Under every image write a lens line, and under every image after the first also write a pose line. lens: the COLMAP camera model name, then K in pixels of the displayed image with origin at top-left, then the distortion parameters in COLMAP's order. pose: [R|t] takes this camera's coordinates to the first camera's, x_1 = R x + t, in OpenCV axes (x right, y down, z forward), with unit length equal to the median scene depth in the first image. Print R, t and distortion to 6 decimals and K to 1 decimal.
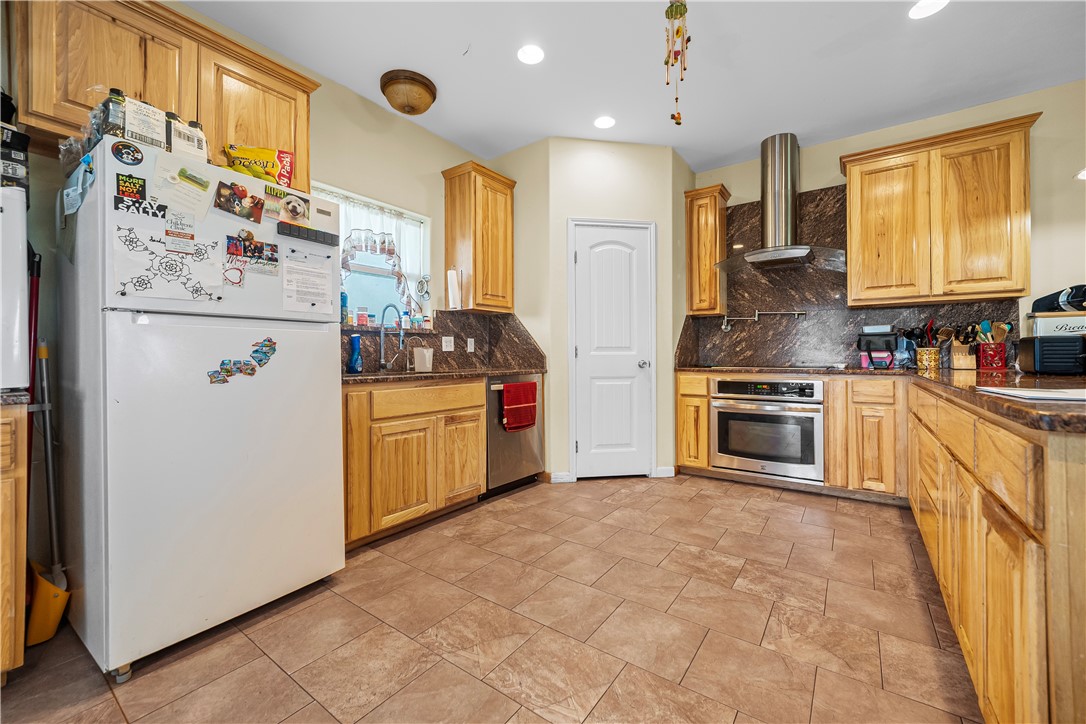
lens RADIAL K [[431.9, 0, 544.7], [0, 431.9, 353.5], [0, 0, 1]] dist [-0.009661, 0.004176]
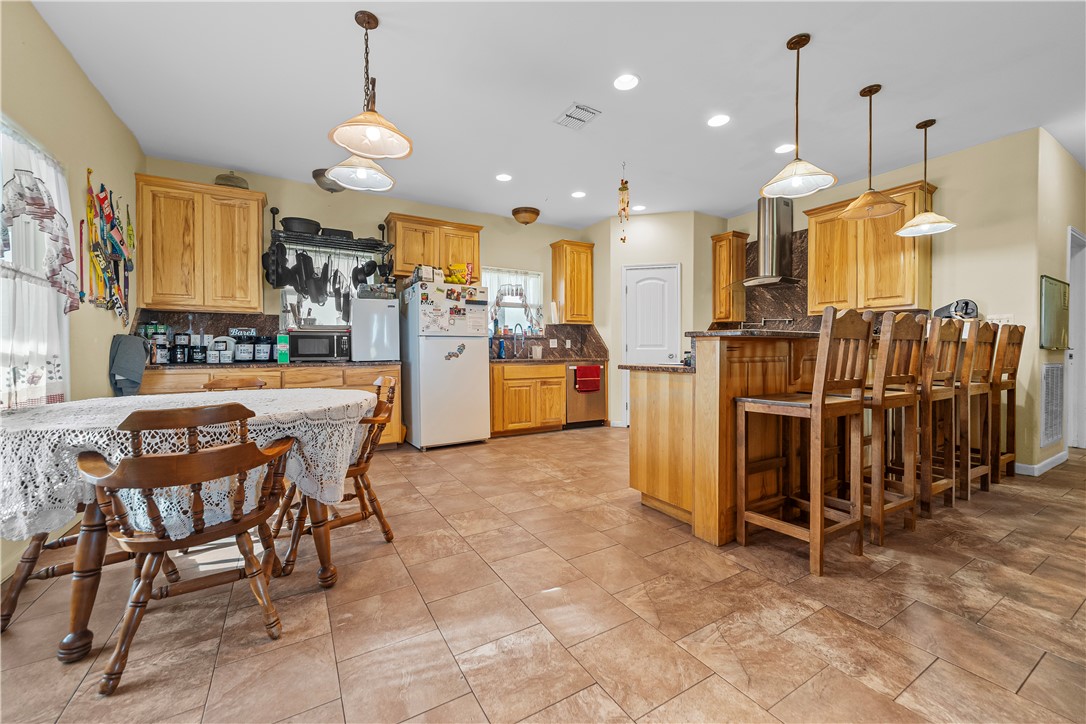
lens RADIAL K [[431.9, 0, 544.8], [0, 431.9, 356.4], [0, 0, 1]] dist [-0.009661, 0.004176]
pose [[0.918451, 0.007372, -0.395466, 0.588466], [0.000914, 0.999784, 0.020759, -0.007646], [0.395534, -0.019427, 0.918246, -0.837502]]
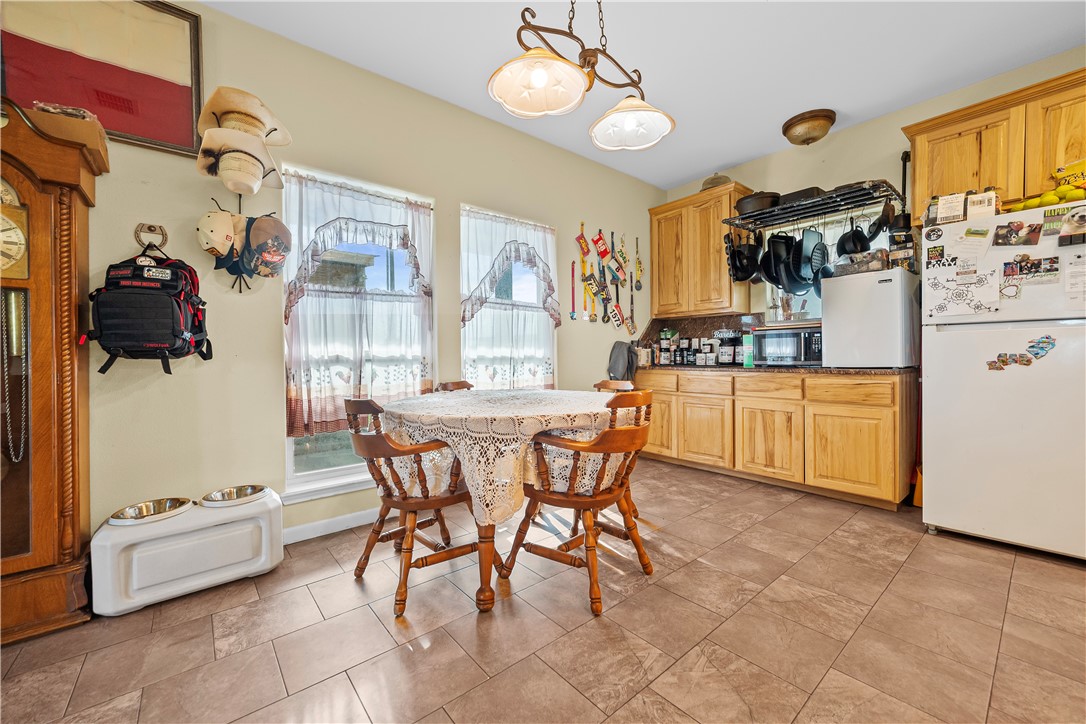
lens RADIAL K [[431.9, 0, 542.0], [0, 431.9, 359.3], [0, 0, 1]] dist [-0.009661, 0.004176]
pose [[-0.247890, 0.015664, -0.968662, 0.591702], [0.015863, 0.999801, 0.012109, -0.003766], [0.968658, -0.012364, -0.248089, -0.058494]]
